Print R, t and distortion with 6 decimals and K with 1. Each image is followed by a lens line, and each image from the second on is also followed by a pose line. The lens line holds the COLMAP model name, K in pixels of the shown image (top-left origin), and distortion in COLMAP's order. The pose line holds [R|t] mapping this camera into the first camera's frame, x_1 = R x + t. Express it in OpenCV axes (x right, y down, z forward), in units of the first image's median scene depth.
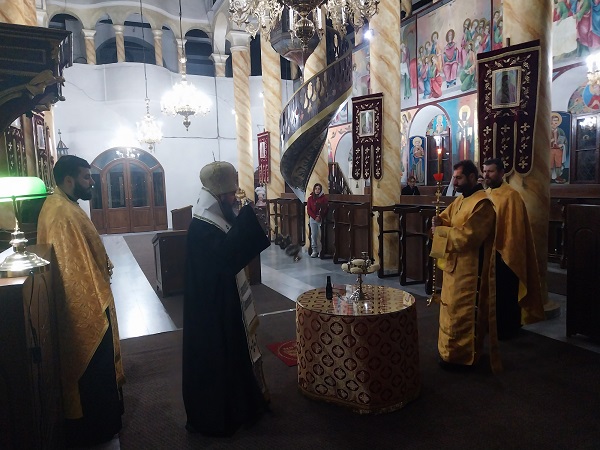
lens RADIAL K [[449.0, 0, 302.3], [0, 449.0, 227.1], [0, 0, 1]] dist [0.014101, -0.008571]
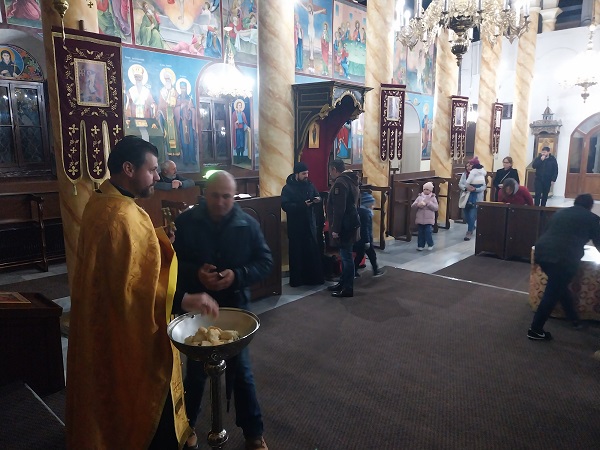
lens RADIAL K [[449.7, 0, 305.7], [0, 449.7, 226.0], [0, 0, 1]] dist [0.027038, -0.028858]
pose [[0.387872, 0.193750, -0.901120, 0.408722], [-0.099895, 0.980735, 0.167870, -0.054094], [0.916284, 0.024906, 0.399754, 0.065020]]
